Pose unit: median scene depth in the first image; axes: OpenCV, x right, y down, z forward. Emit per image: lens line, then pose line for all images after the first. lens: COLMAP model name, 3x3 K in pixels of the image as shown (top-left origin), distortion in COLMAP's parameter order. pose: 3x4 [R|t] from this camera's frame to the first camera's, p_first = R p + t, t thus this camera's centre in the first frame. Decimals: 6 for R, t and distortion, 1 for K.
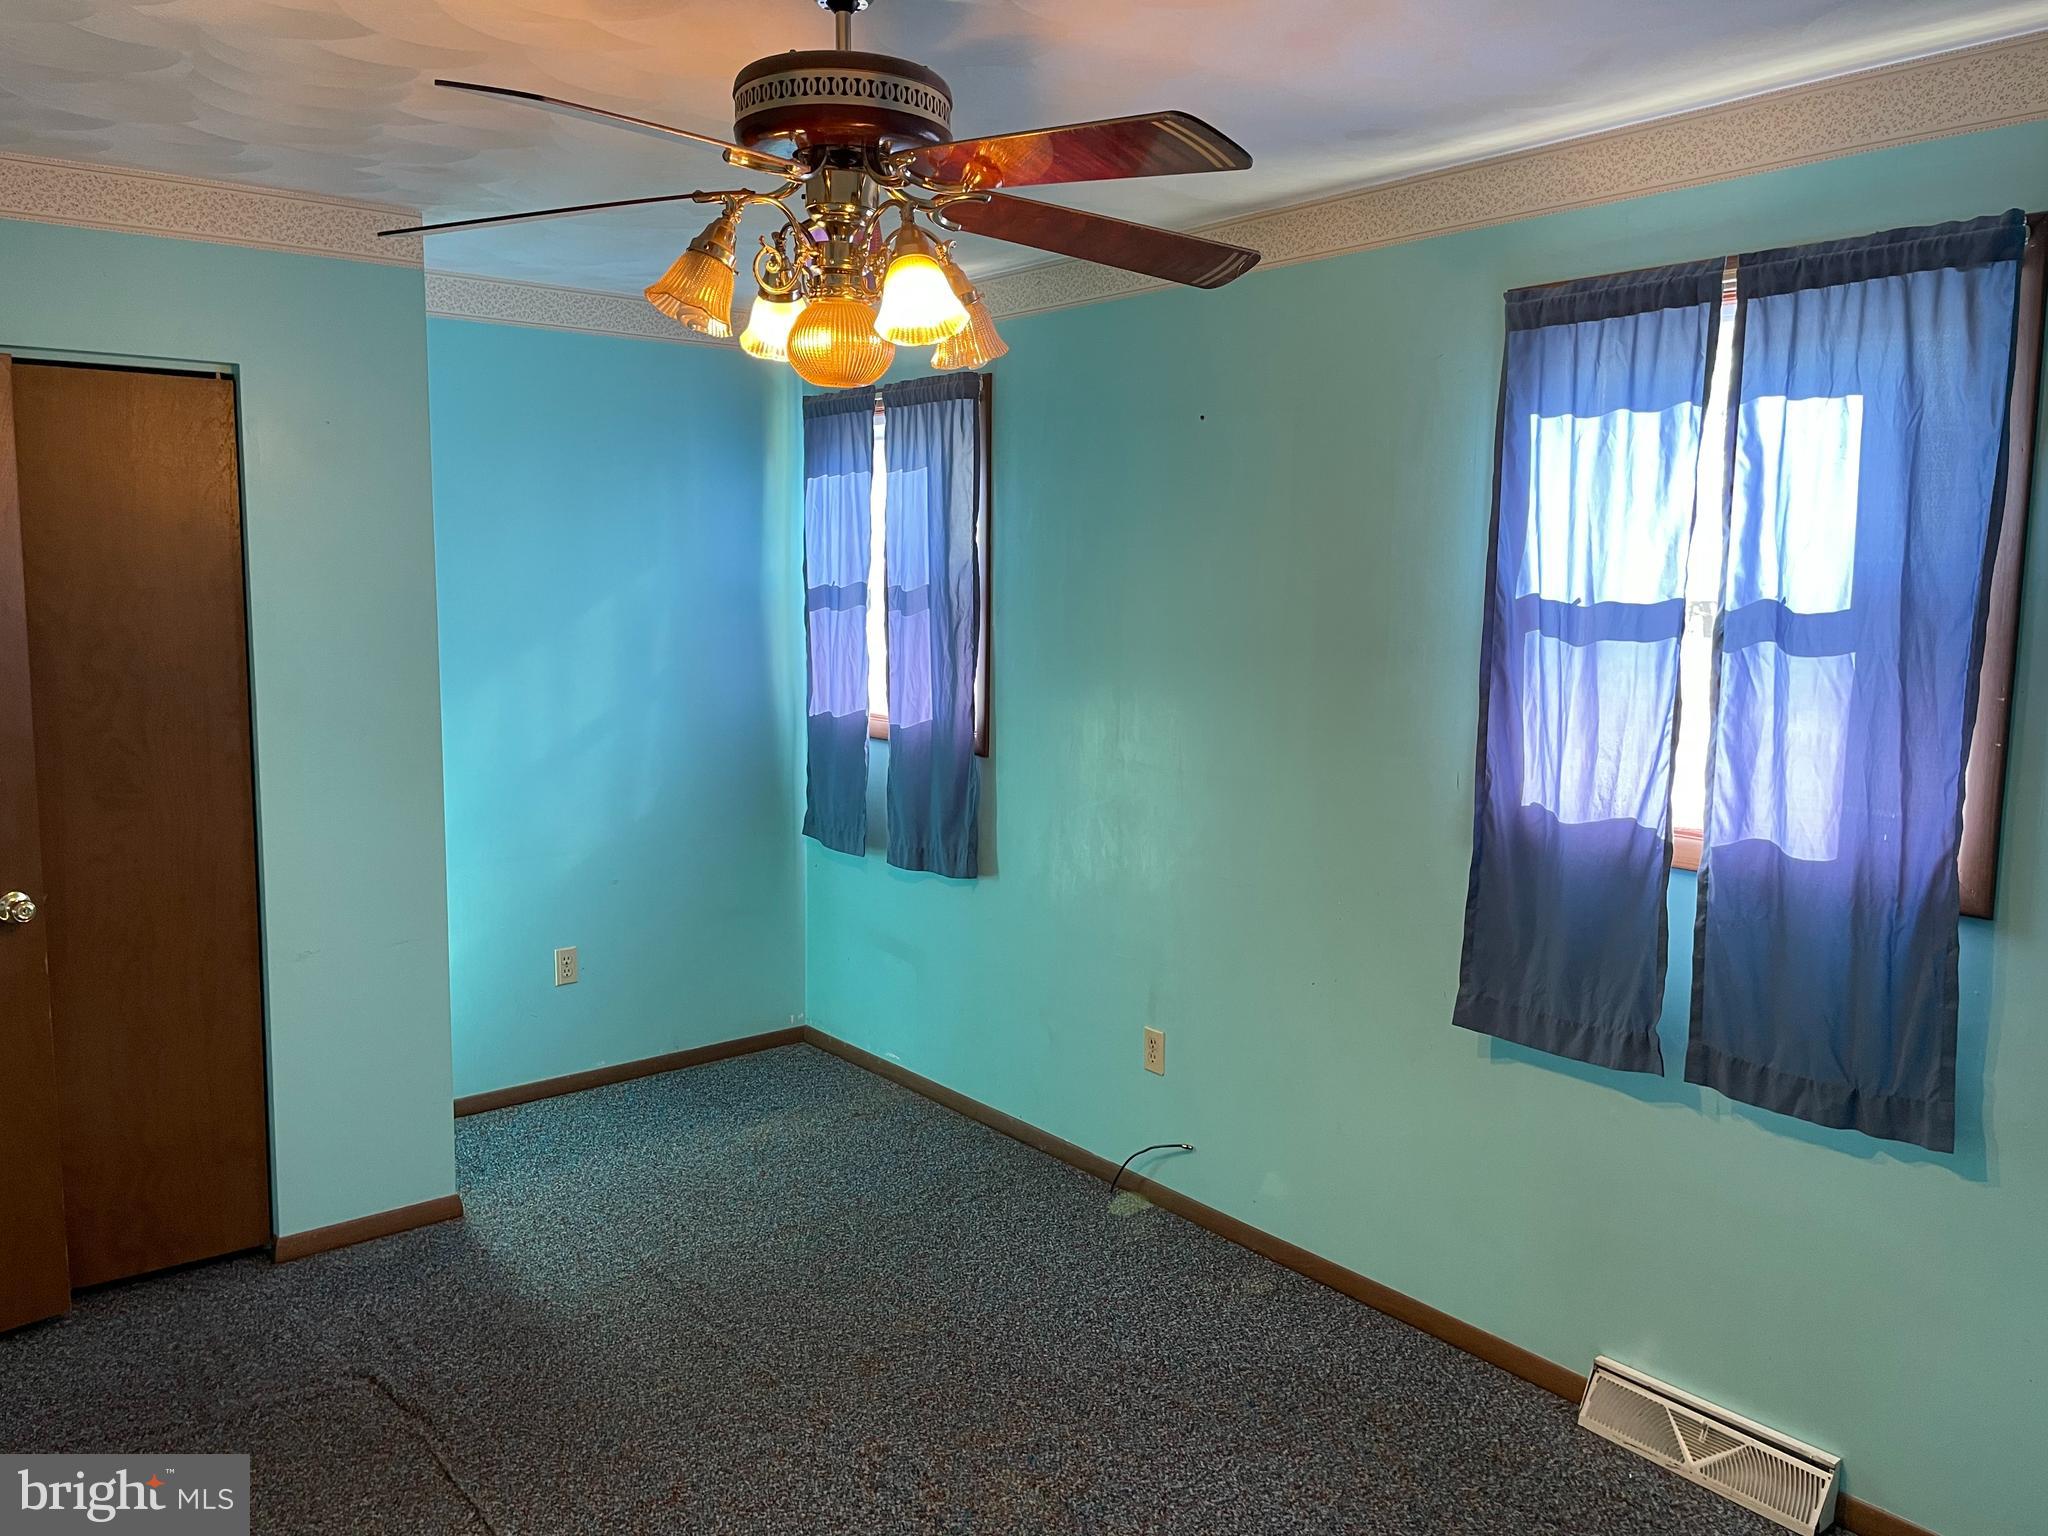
lens RADIAL K [[1558.4, 0, 1024.1], [0, 1558.4, 765.9], [0, 0, 1]] dist [0.078469, -0.040473]
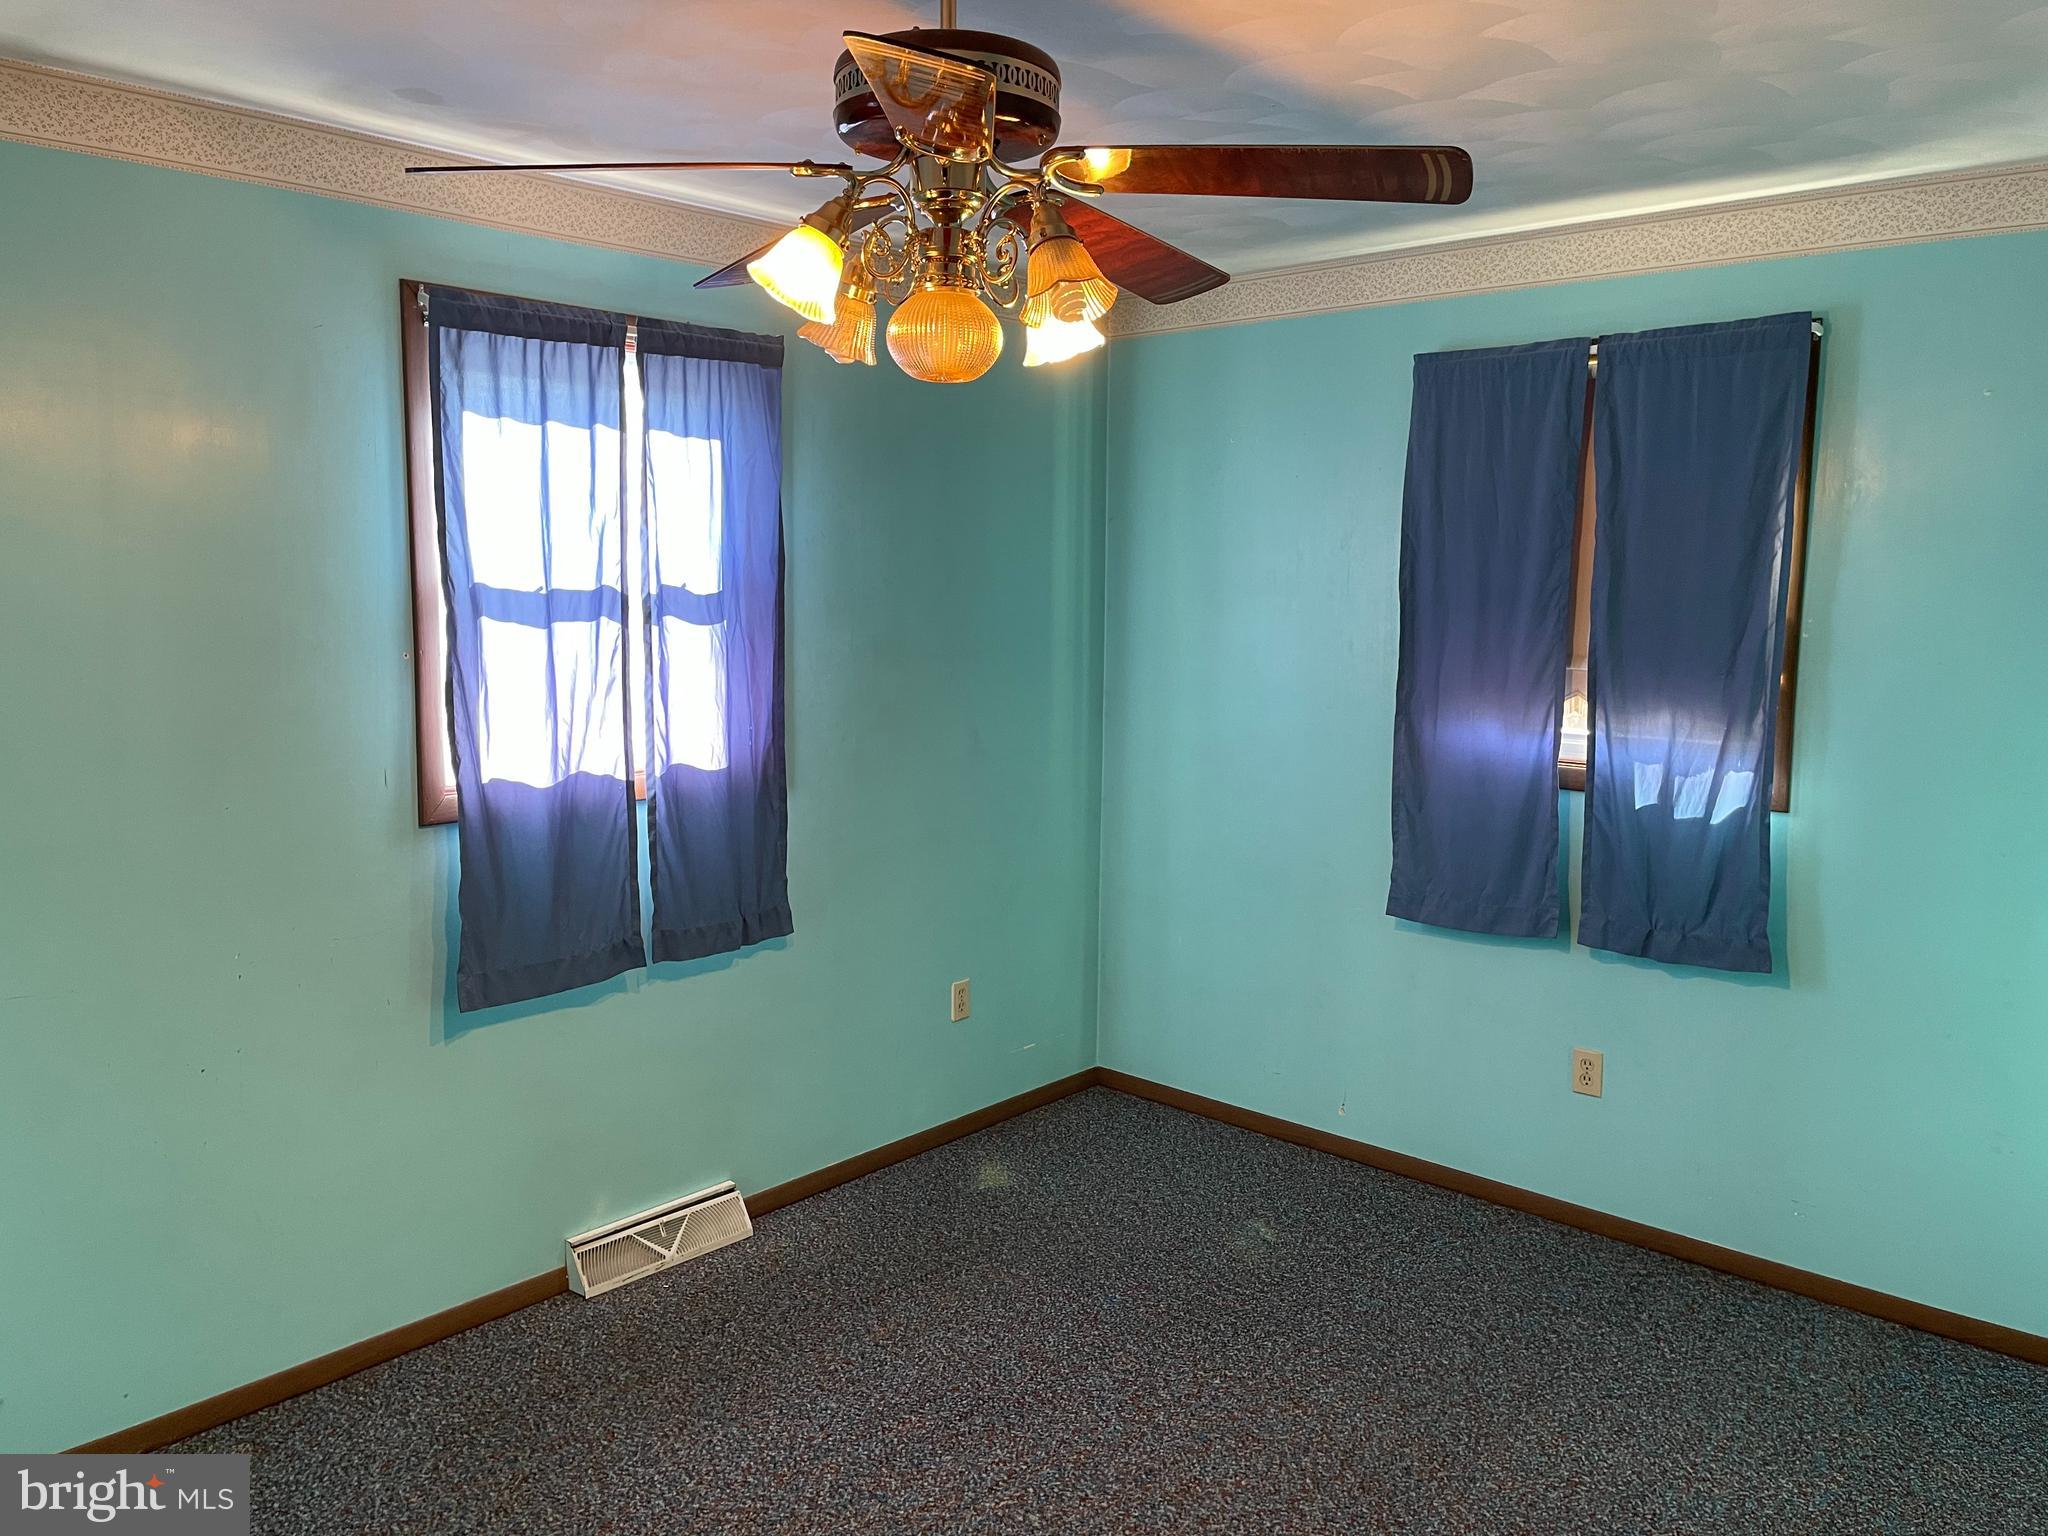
lens RADIAL K [[1558.4, 0, 1022.8], [0, 1558.4, 760.5], [0, 0, 1]] dist [0.078469, -0.040473]
pose [[-0.143271, -0.134831, 0.980456, -0.823091], [0.114635, 0.981747, 0.151760, -0.116074], [-0.983022, 0.134137, -0.125200, 0.830086]]
